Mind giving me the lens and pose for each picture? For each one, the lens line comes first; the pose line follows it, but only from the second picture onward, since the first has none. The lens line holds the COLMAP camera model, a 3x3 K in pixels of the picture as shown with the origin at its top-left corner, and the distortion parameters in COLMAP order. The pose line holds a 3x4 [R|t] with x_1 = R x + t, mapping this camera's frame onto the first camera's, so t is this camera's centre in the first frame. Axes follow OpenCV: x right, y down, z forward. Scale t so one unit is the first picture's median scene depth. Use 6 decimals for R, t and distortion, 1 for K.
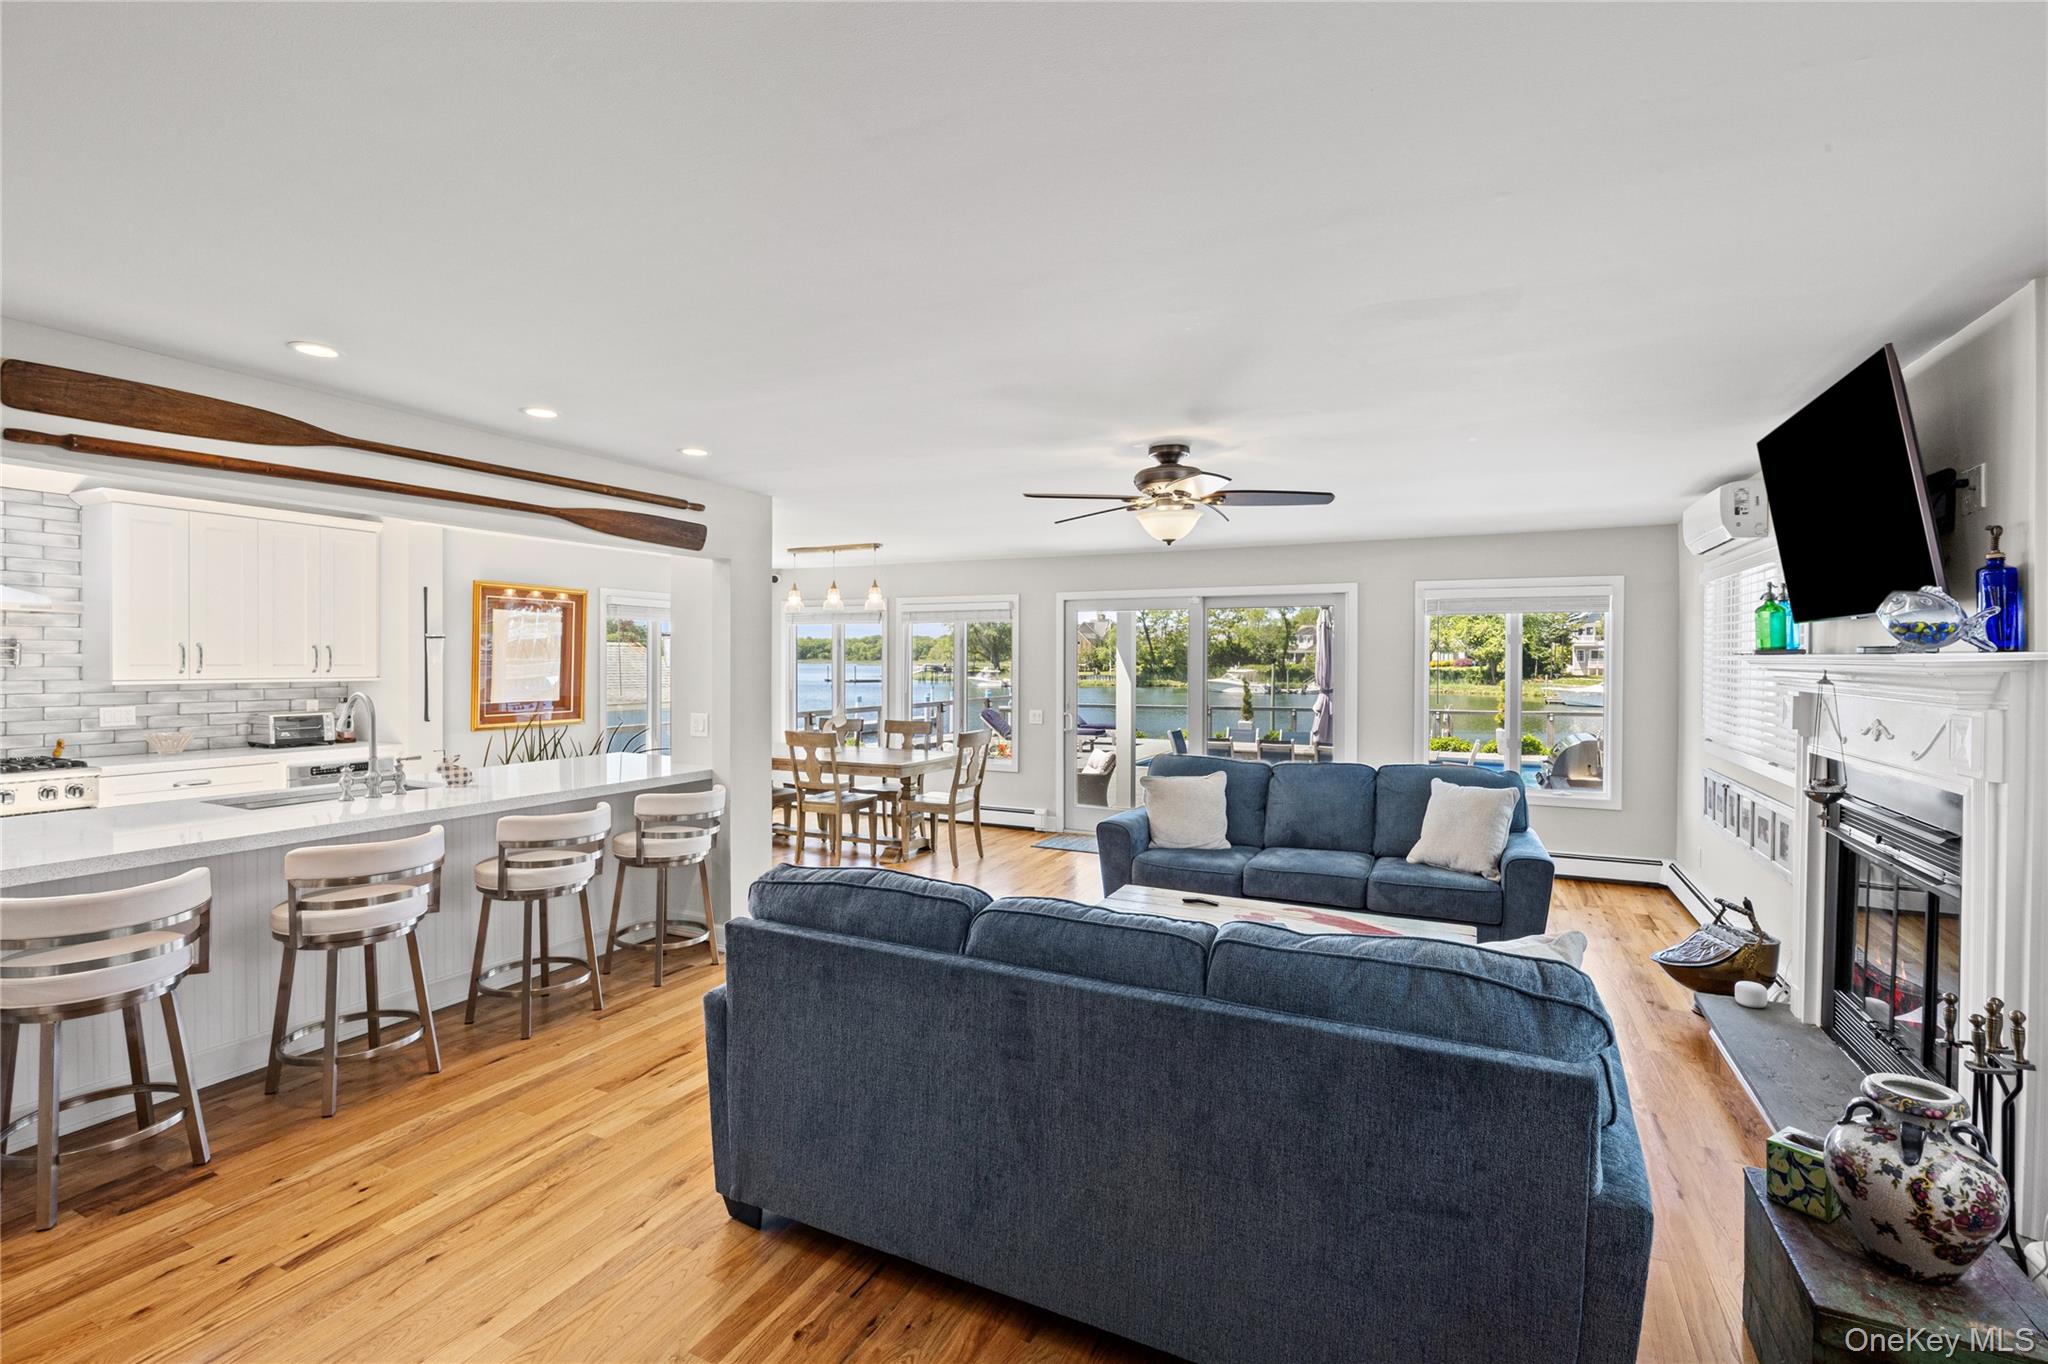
lens RADIAL K [[918.0, 0, 1021.2], [0, 918.0, 672.8], [0, 0, 1]] dist [-0.013020, 0.001198]
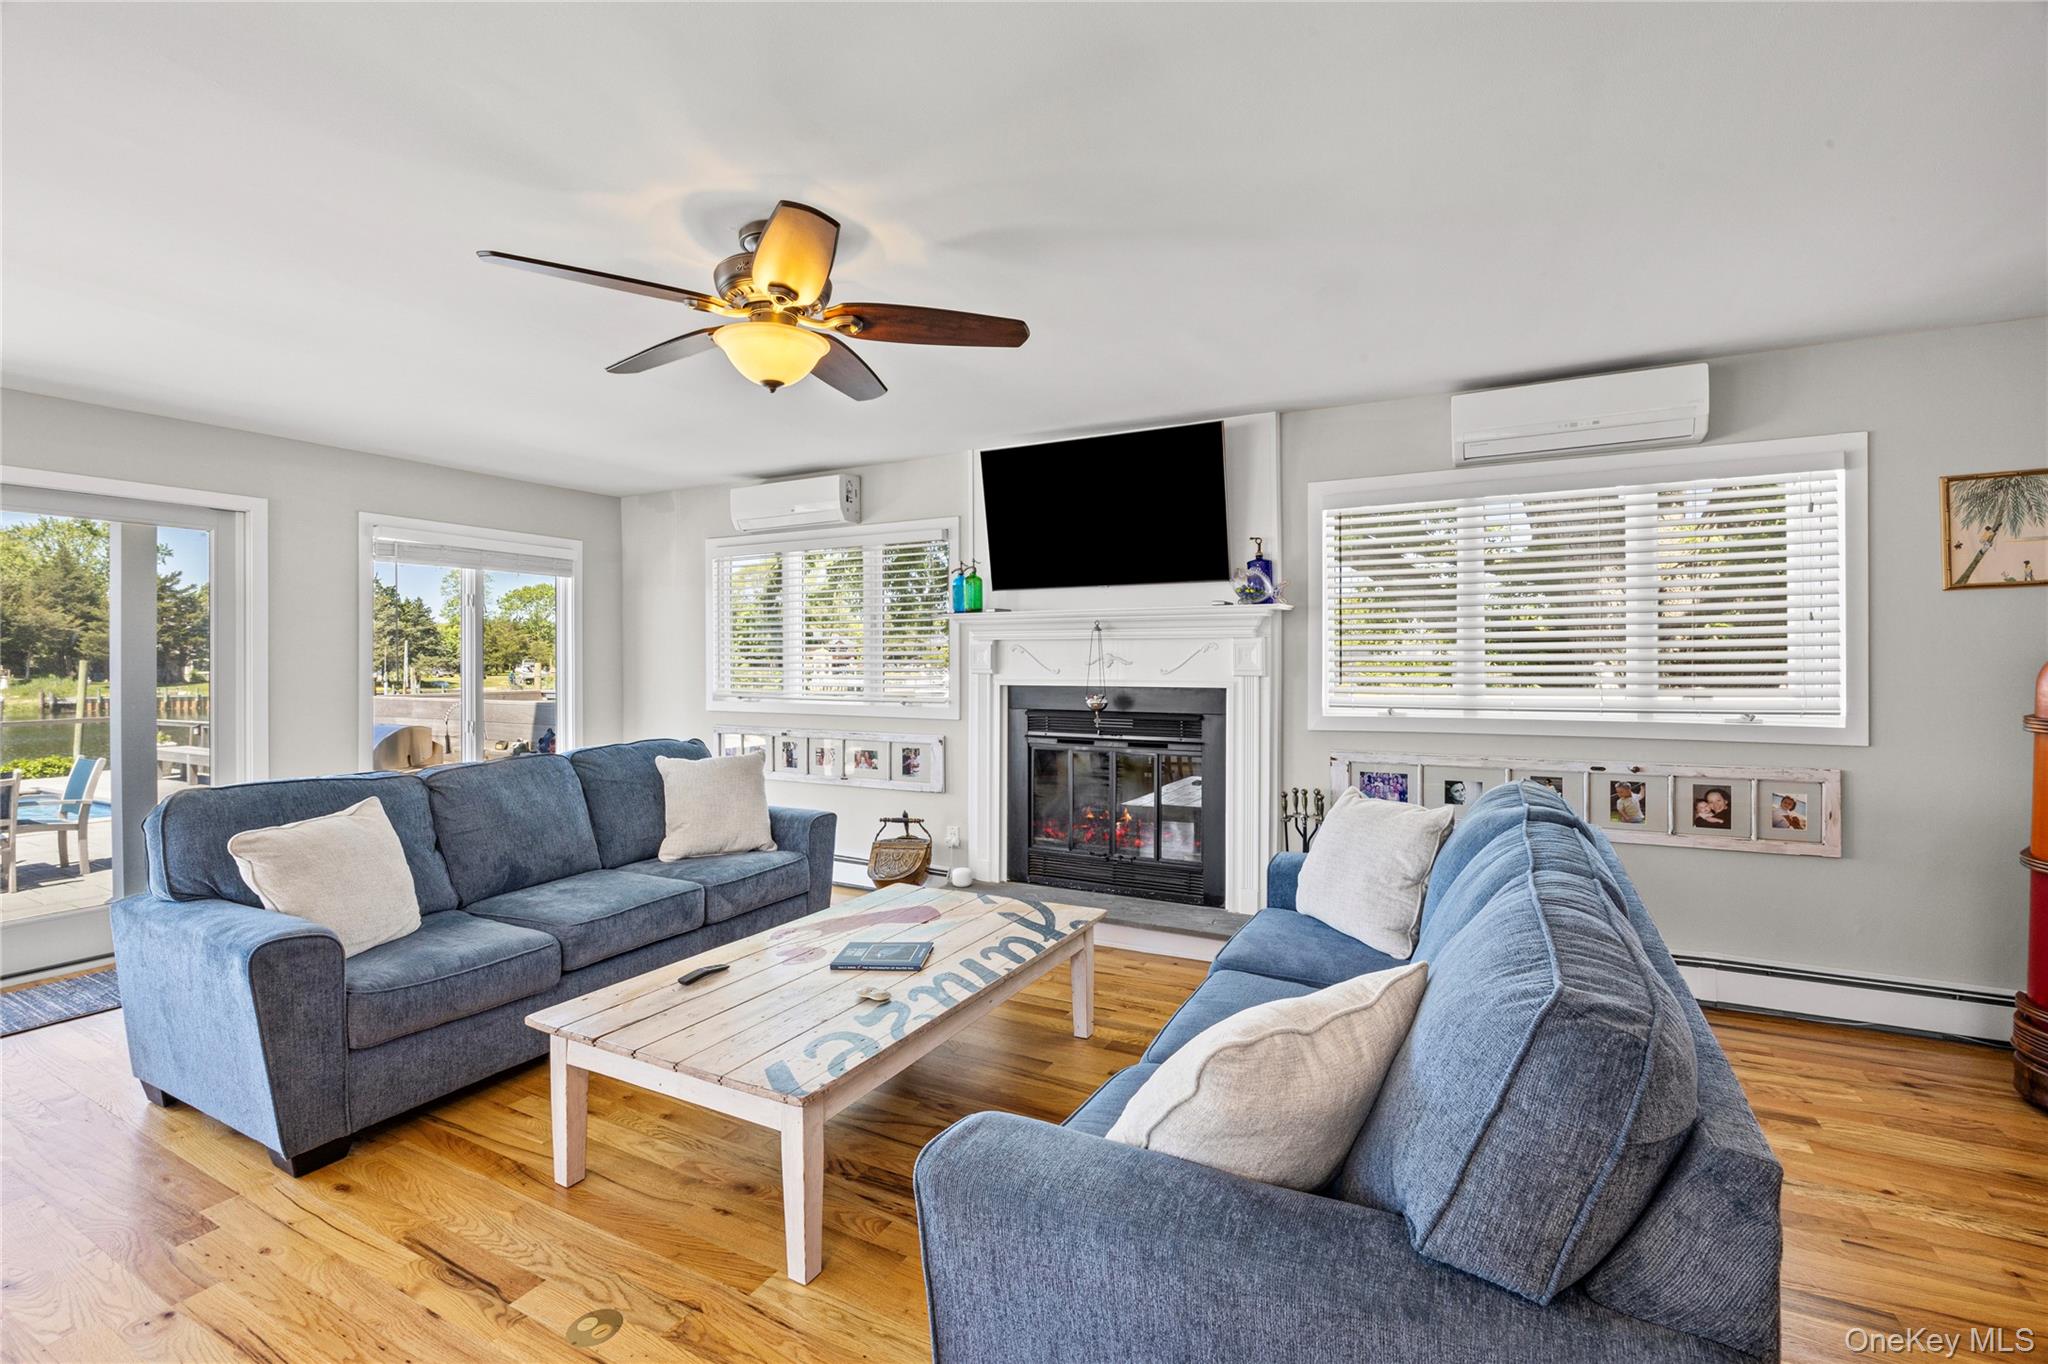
lens RADIAL K [[918.0, 0, 1016.9], [0, 918.0, 661.7], [0, 0, 1]] dist [-0.013020, 0.001198]
pose [[0.046382, -0.003257, 0.998918, -0.322657], [0.018228, 0.999831, 0.002414, 0.031057], [-0.998757, 0.018096, 0.046433, 0.582757]]
